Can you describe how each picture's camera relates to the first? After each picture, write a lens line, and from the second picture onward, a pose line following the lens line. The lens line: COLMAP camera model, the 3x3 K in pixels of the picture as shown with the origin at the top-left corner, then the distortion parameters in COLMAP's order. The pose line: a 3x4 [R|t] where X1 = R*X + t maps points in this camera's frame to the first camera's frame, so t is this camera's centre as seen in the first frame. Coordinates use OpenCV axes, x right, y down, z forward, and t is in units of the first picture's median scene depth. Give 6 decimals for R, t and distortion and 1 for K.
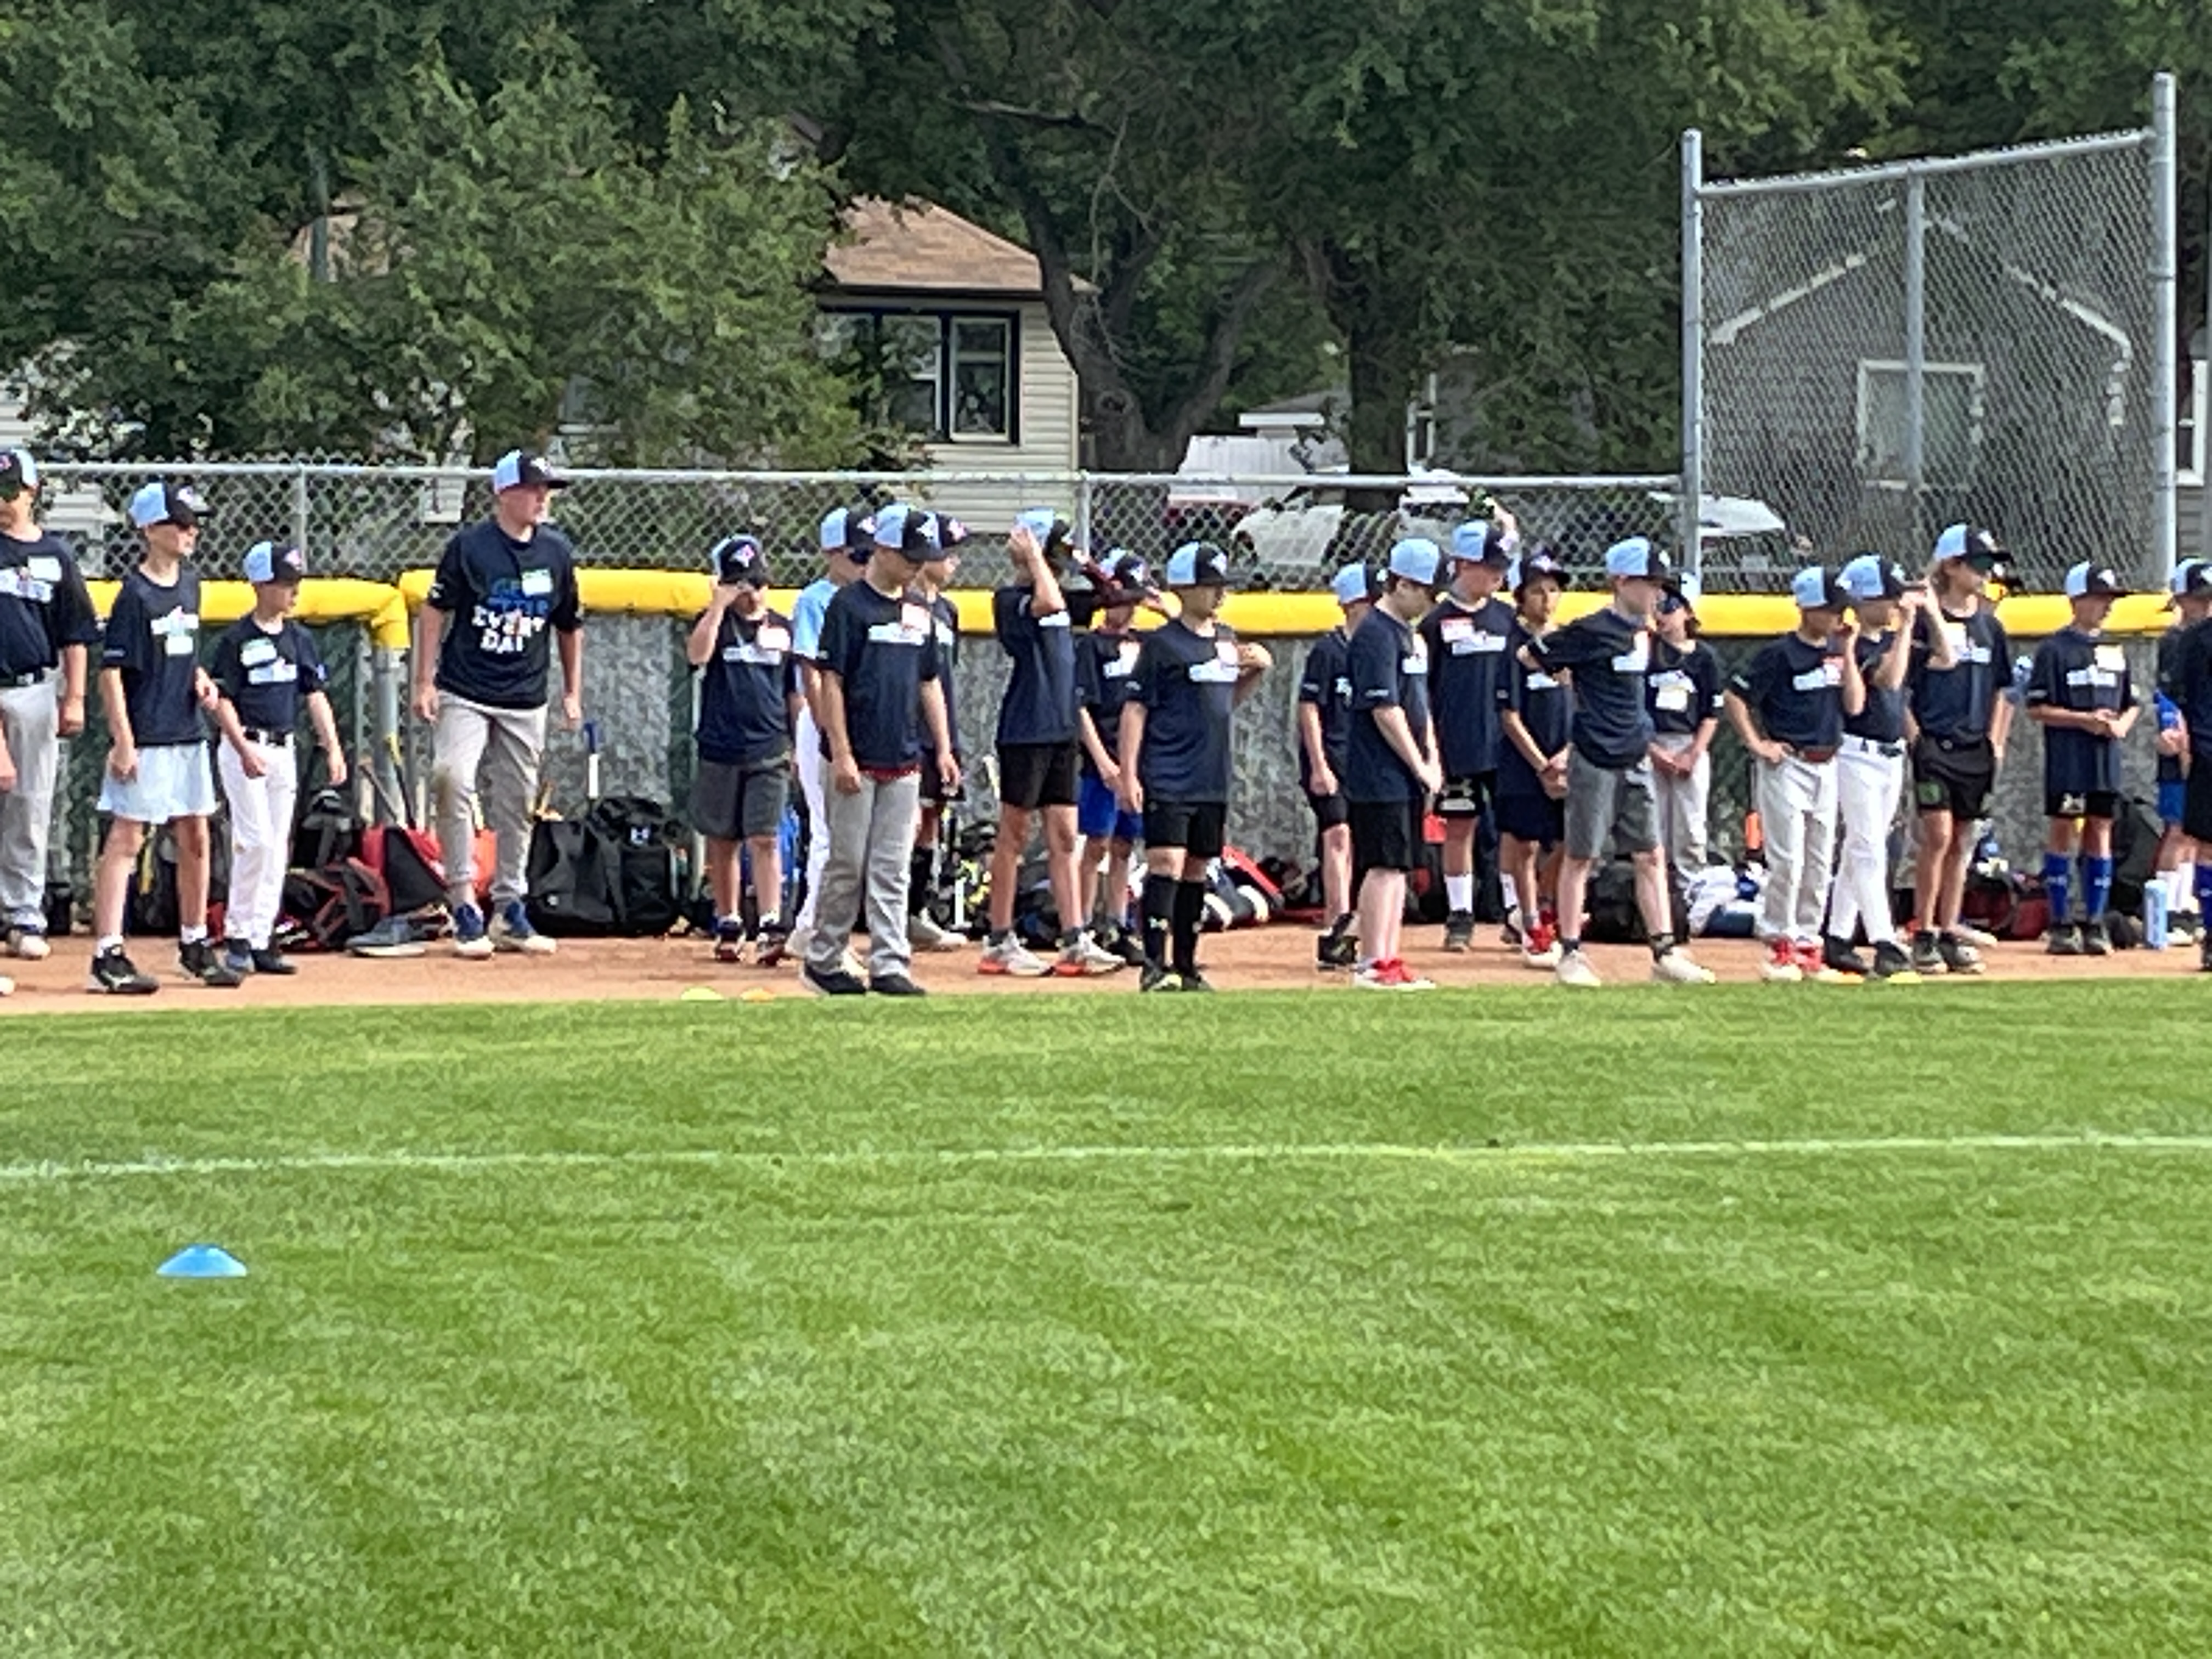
lens RADIAL K [[8476.1, 0, 1107.0], [0, 8476.1, 829.5], [0, 0, 1]] dist [-0.031733, 0.000000]
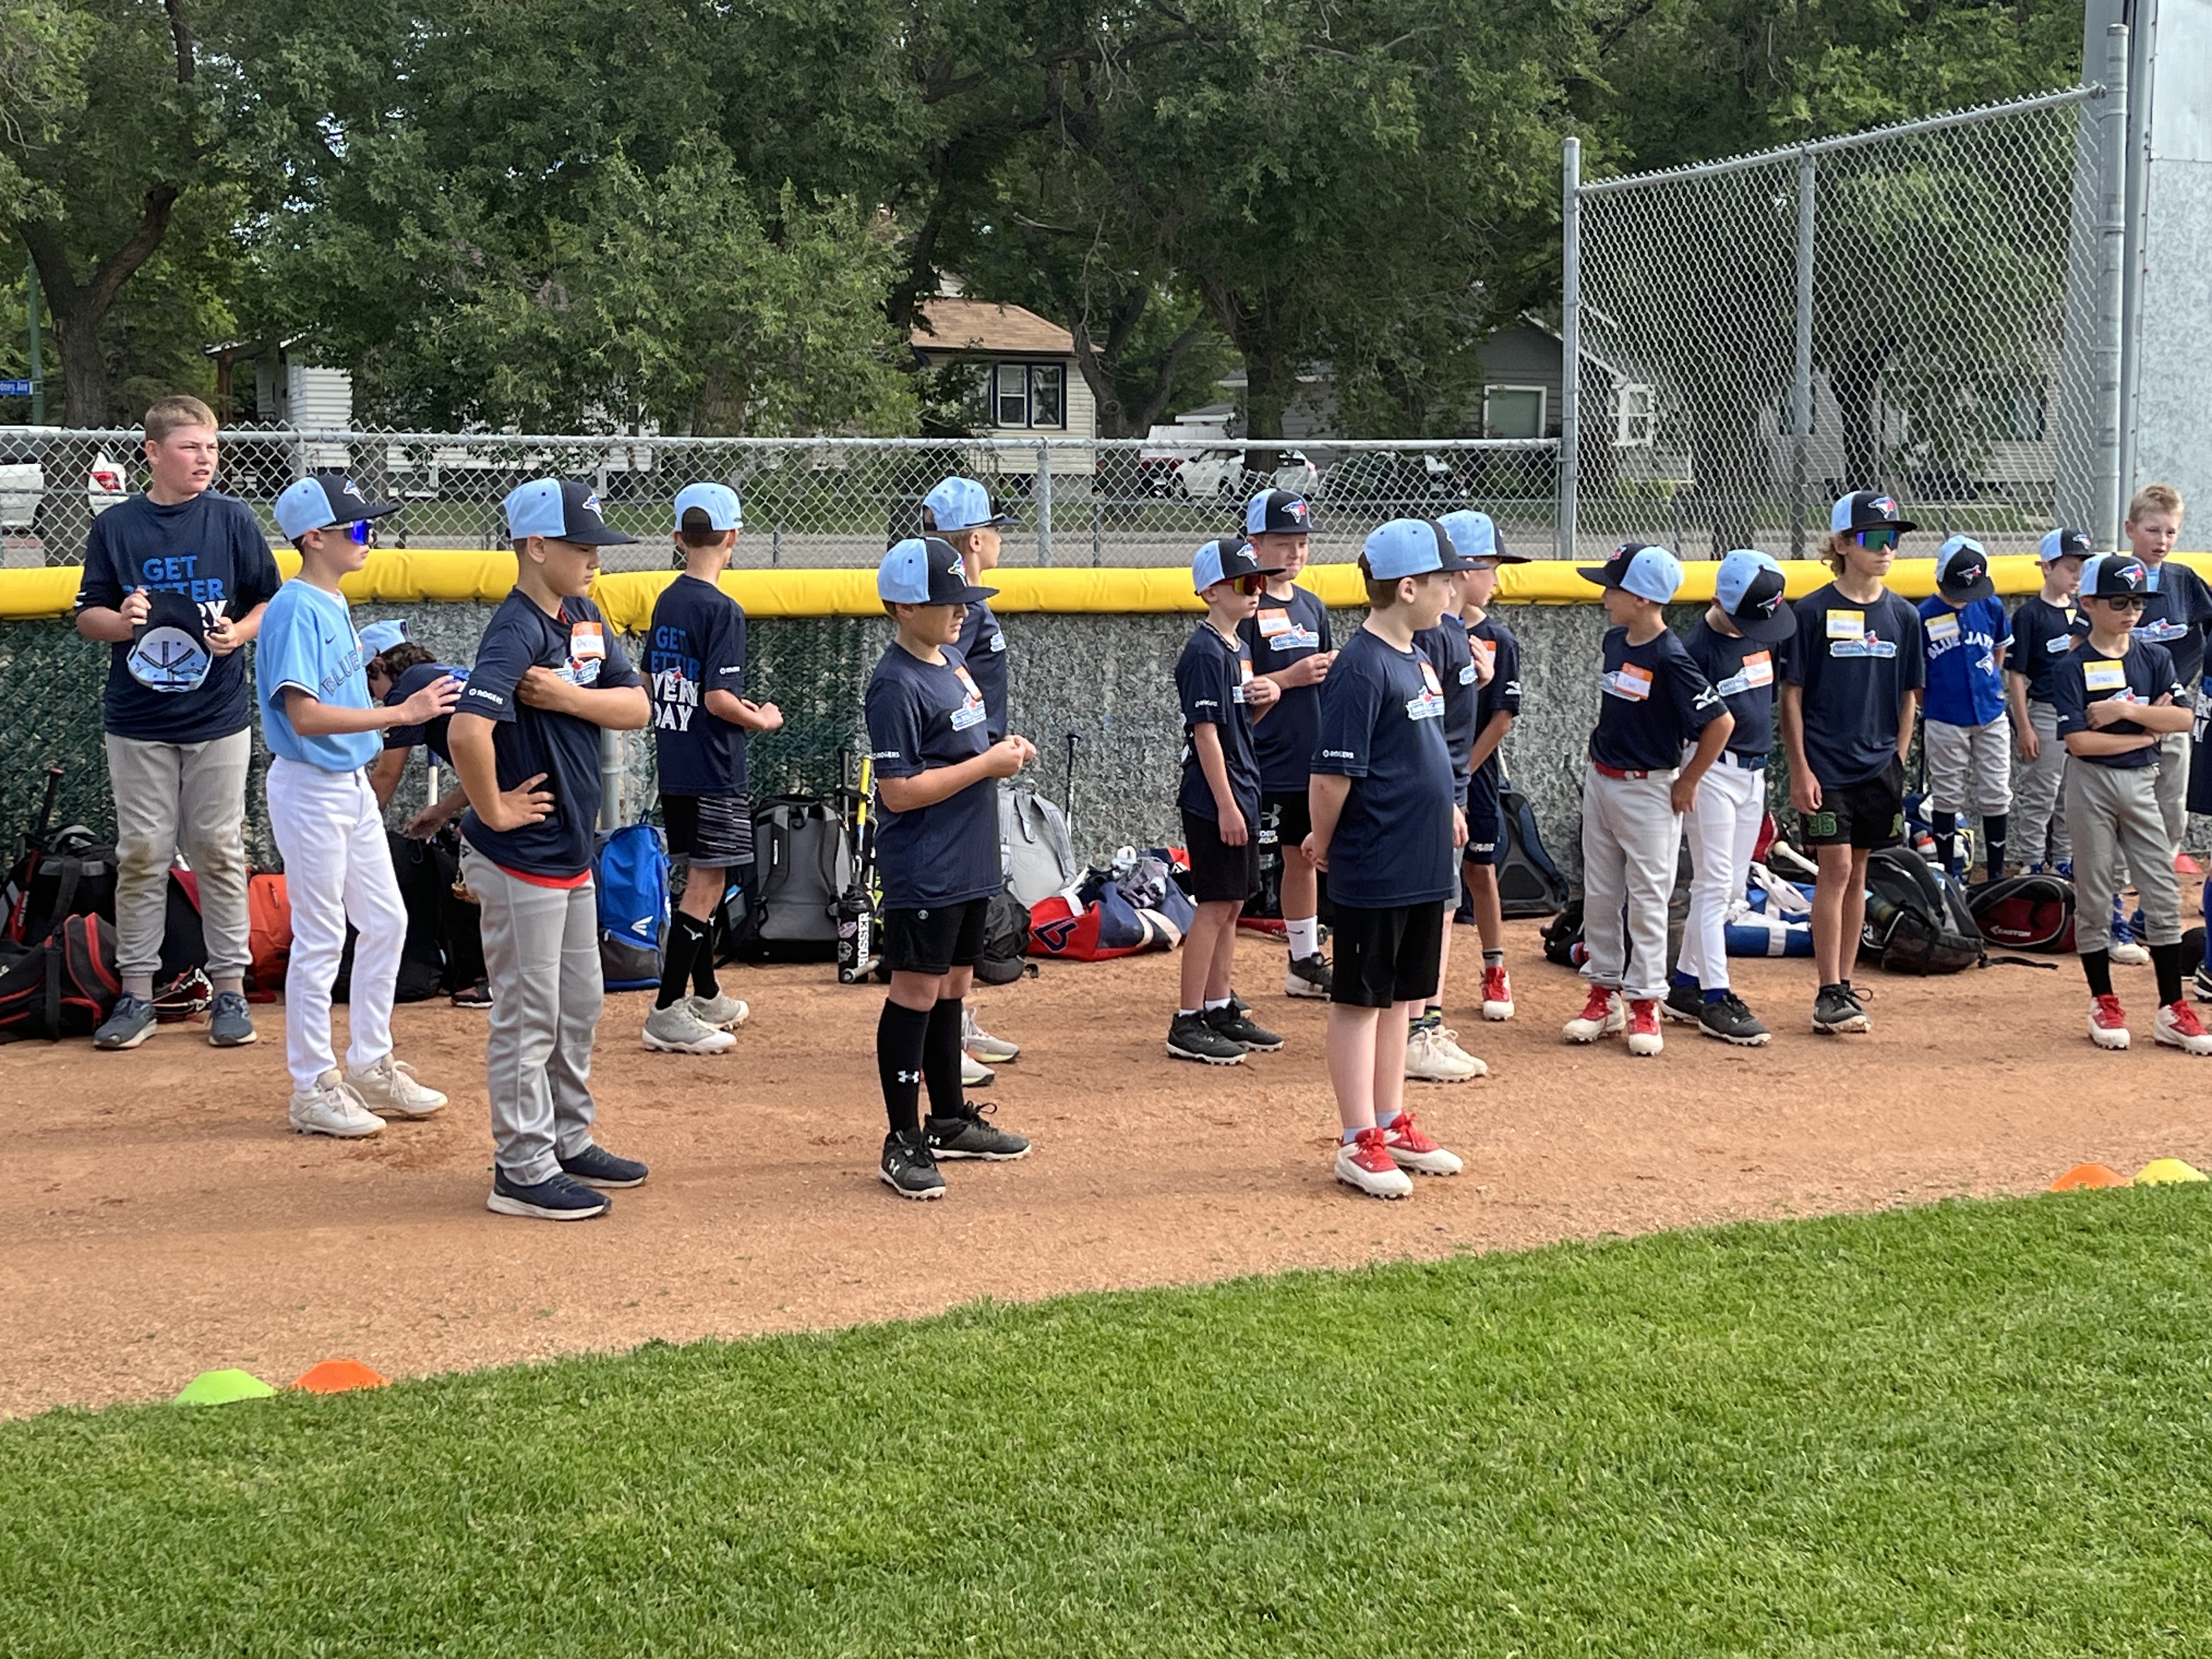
lens RADIAL K [[3268.9, 0, 1120.2], [0, 3268.9, 827.5], [0, 0, 1]] dist [0.059644, 0.000000]
pose [[0.999998, -0.001916, -0.000329, 0.008525], [0.001935, 0.997233, 0.074308, -0.026523], [0.000185, -0.074308, 0.997235, 0.663224]]
